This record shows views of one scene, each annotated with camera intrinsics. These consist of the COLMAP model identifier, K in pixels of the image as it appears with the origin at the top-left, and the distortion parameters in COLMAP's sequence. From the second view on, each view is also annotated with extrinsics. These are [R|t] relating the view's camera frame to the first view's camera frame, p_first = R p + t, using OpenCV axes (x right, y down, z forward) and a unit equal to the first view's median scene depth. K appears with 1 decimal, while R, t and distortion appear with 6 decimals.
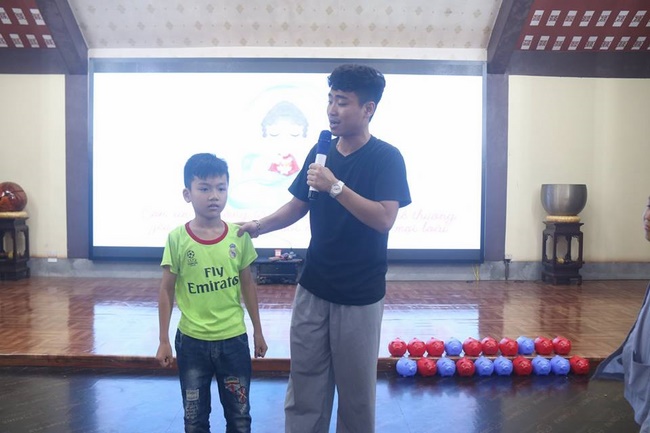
lens RADIAL K [[543.3, 0, 319.8], [0, 543.3, 214.2], [0, 0, 1]] dist [-0.176171, 0.151675]
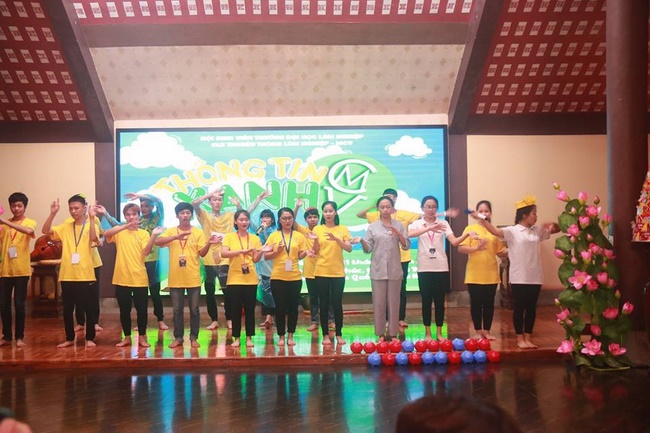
lens RADIAL K [[585.5, 0, 323.5], [0, 585.5, 229.0], [0, 0, 1]] dist [-0.144811, 0.140728]
pose [[0.999453, -0.023997, 0.022756, -0.002749], [0.024887, 0.998903, -0.039670, -0.006606], [-0.021779, 0.040215, 0.998954, -0.306889]]
